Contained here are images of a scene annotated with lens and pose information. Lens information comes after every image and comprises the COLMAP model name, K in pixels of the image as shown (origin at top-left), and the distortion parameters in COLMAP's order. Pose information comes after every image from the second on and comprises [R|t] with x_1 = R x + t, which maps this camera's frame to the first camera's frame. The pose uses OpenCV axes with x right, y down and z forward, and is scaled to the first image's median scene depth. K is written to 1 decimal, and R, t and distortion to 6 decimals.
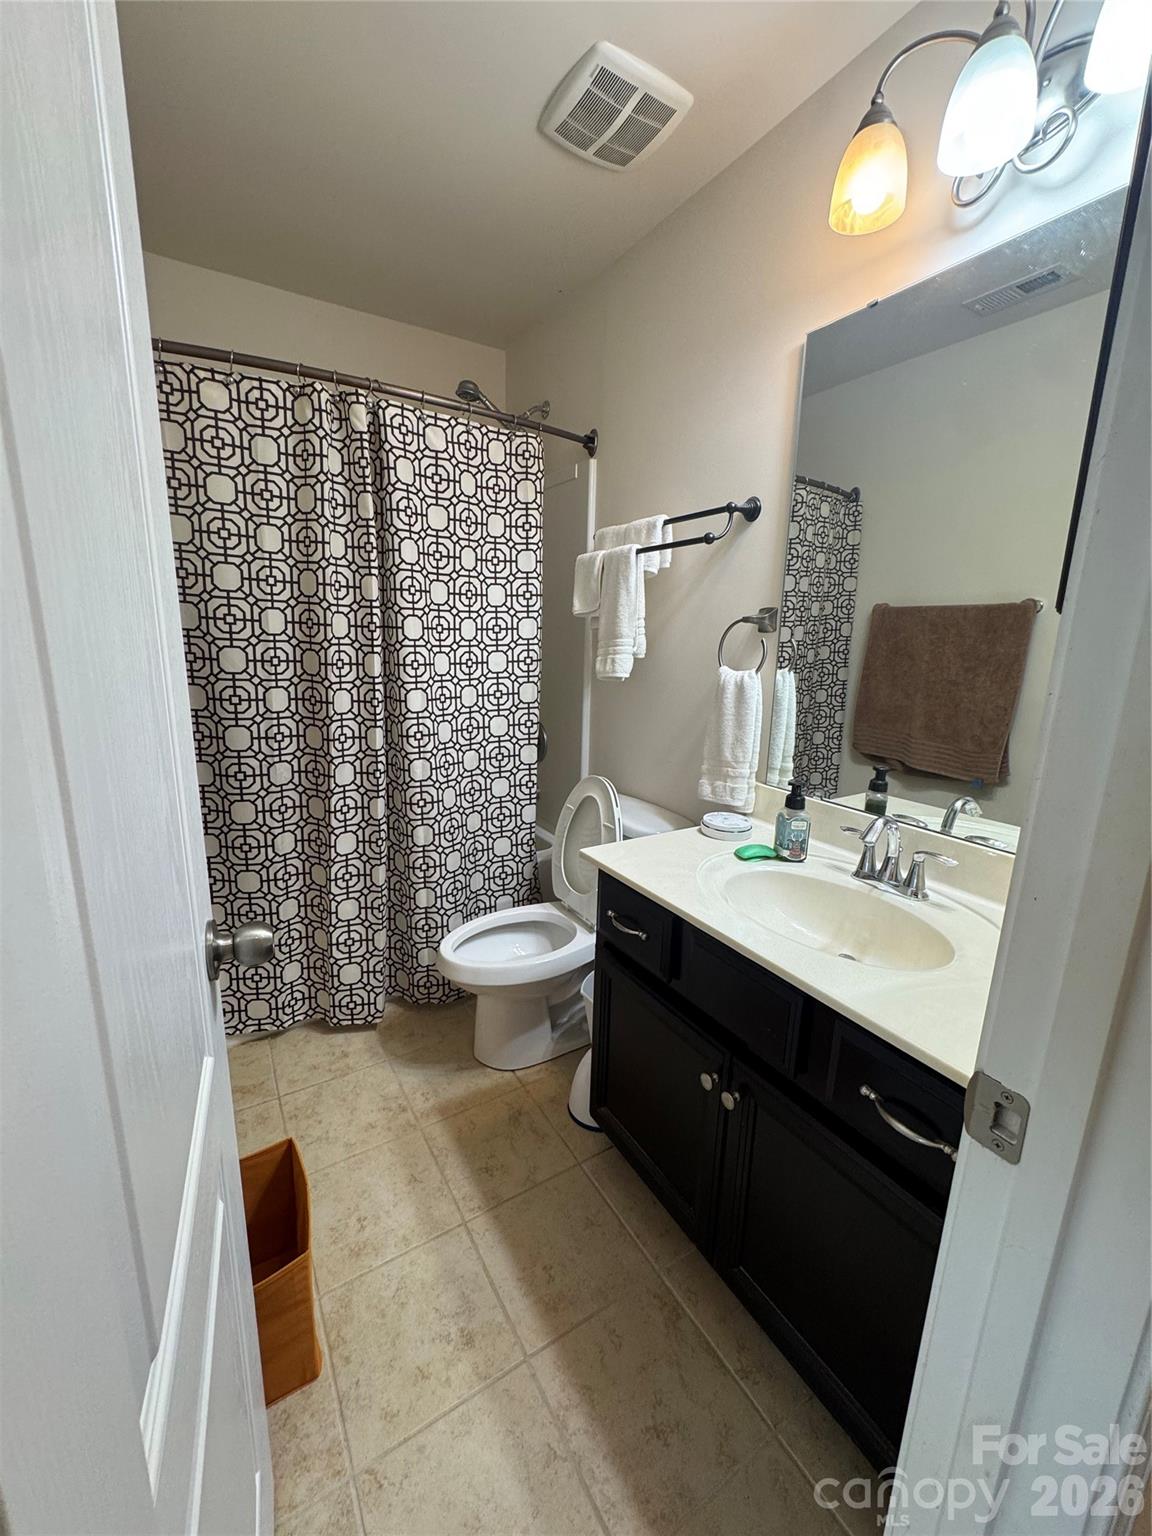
lens RADIAL K [[608.0, 0, 576.0], [0, 608.0, 768.0], [0, 0, 1]] dist [-0.001741, -0.000212]
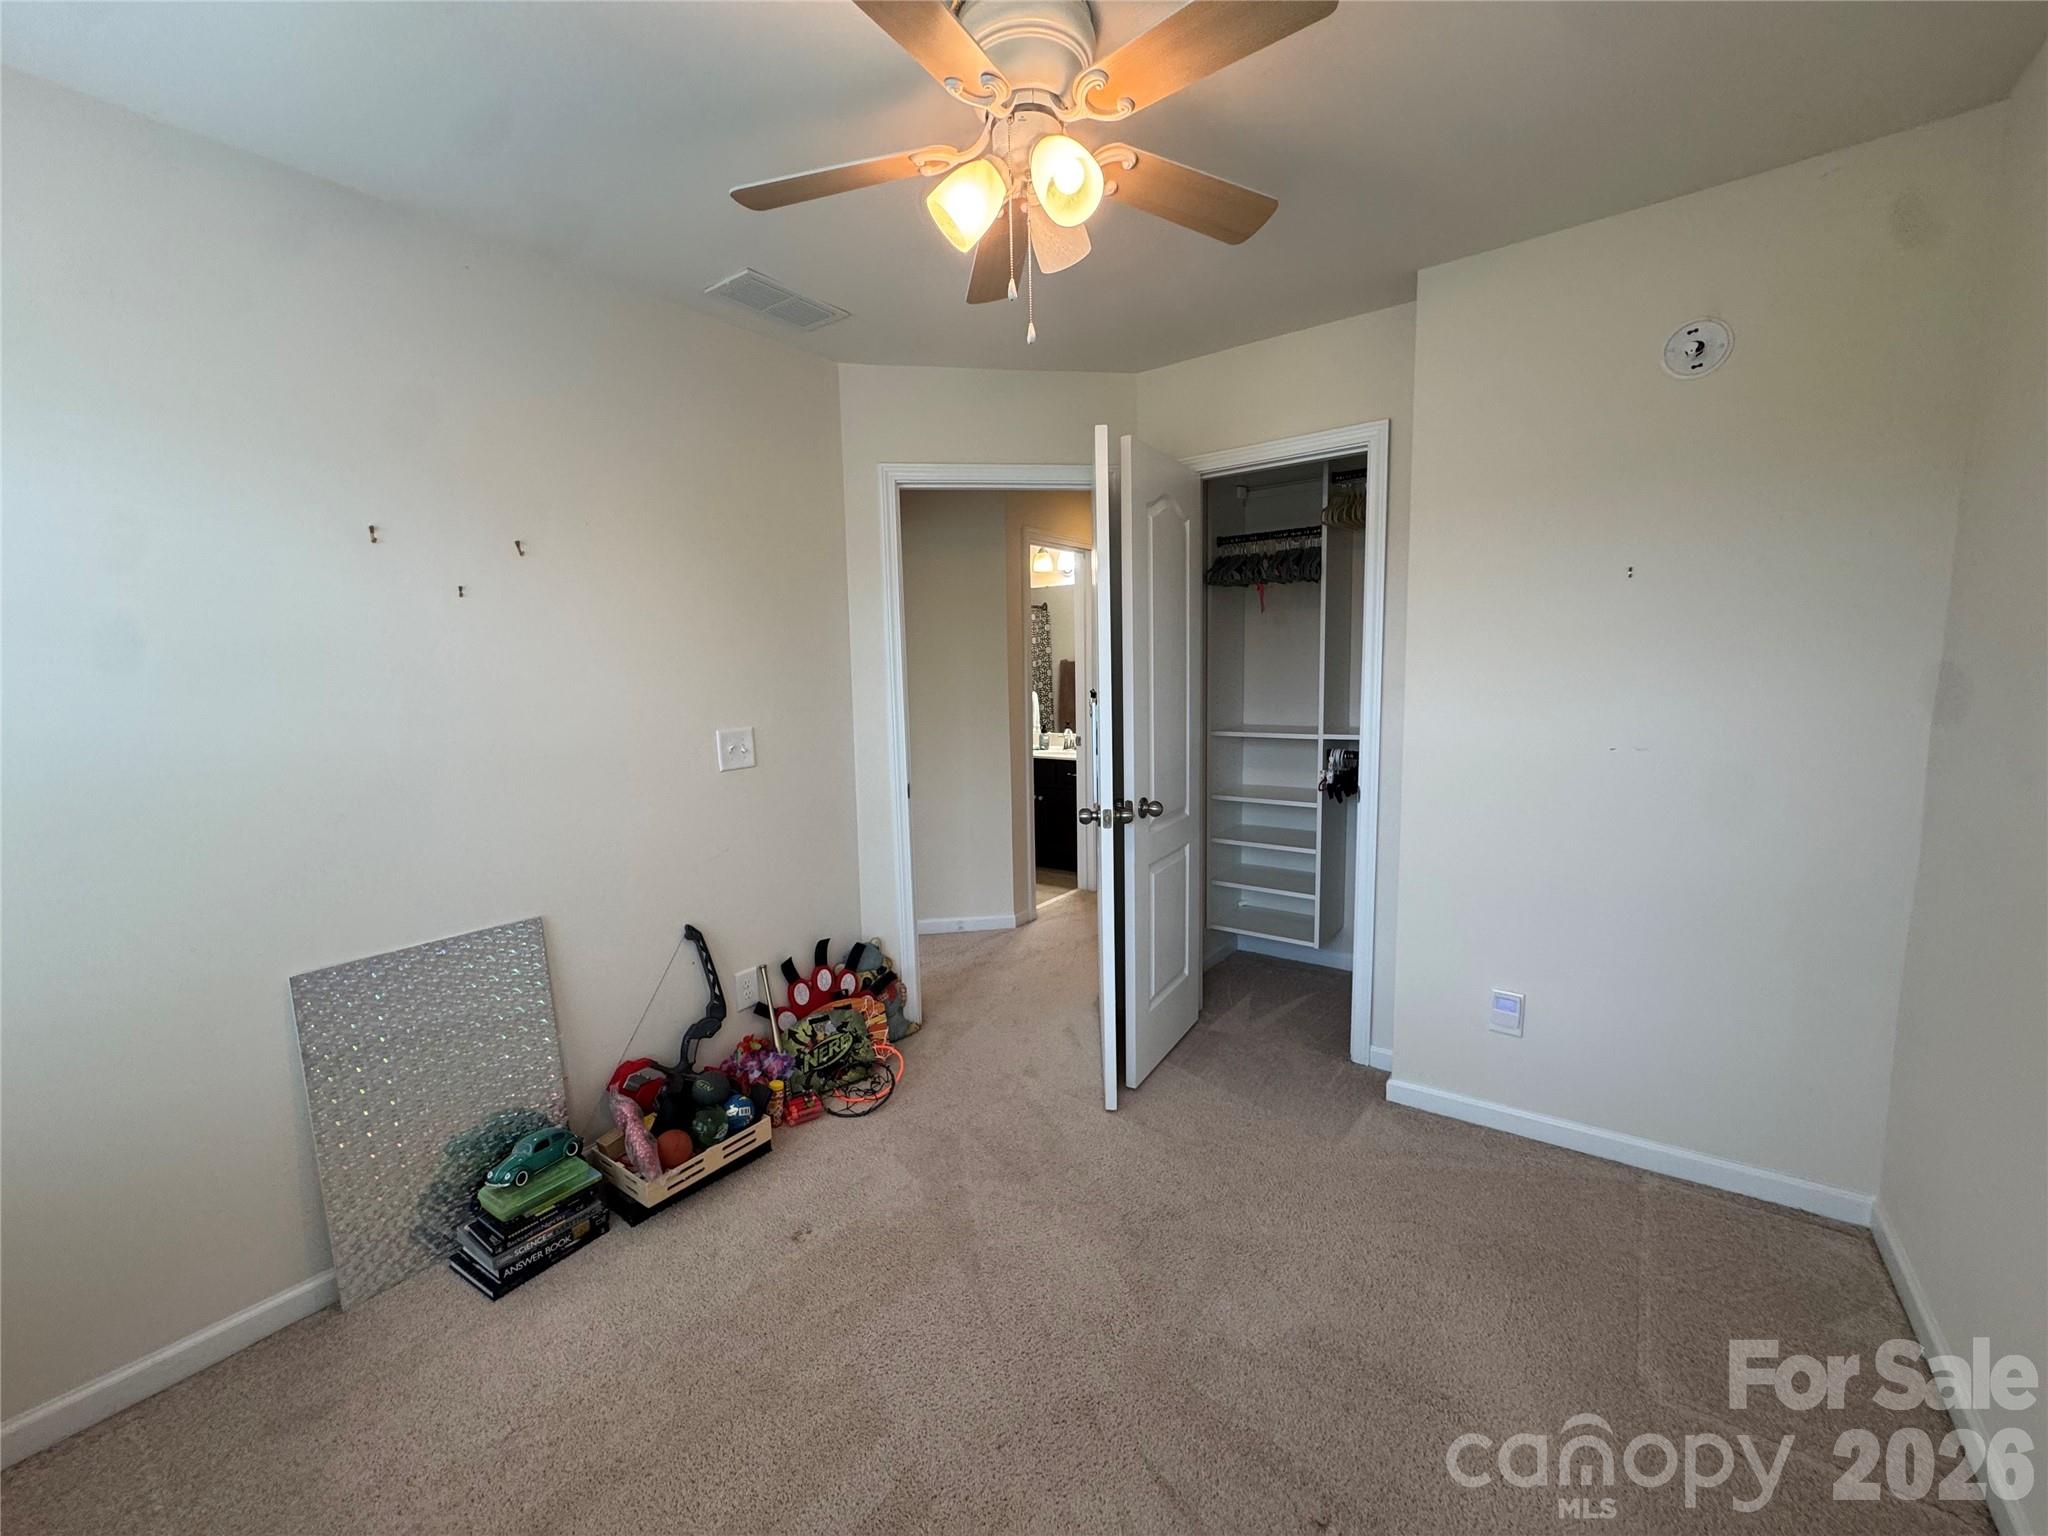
lens RADIAL K [[810.6, 0, 1024.0], [0, 810.6, 768.0], [0, 0, 1]] dist [-0.001741, -0.000212]
pose [[0.926480, -0.089607, 0.365520, -0.629221], [0.123846, 0.989738, -0.071277, 0.258787], [-0.355383, 0.111305, 0.928070, -1.396009]]
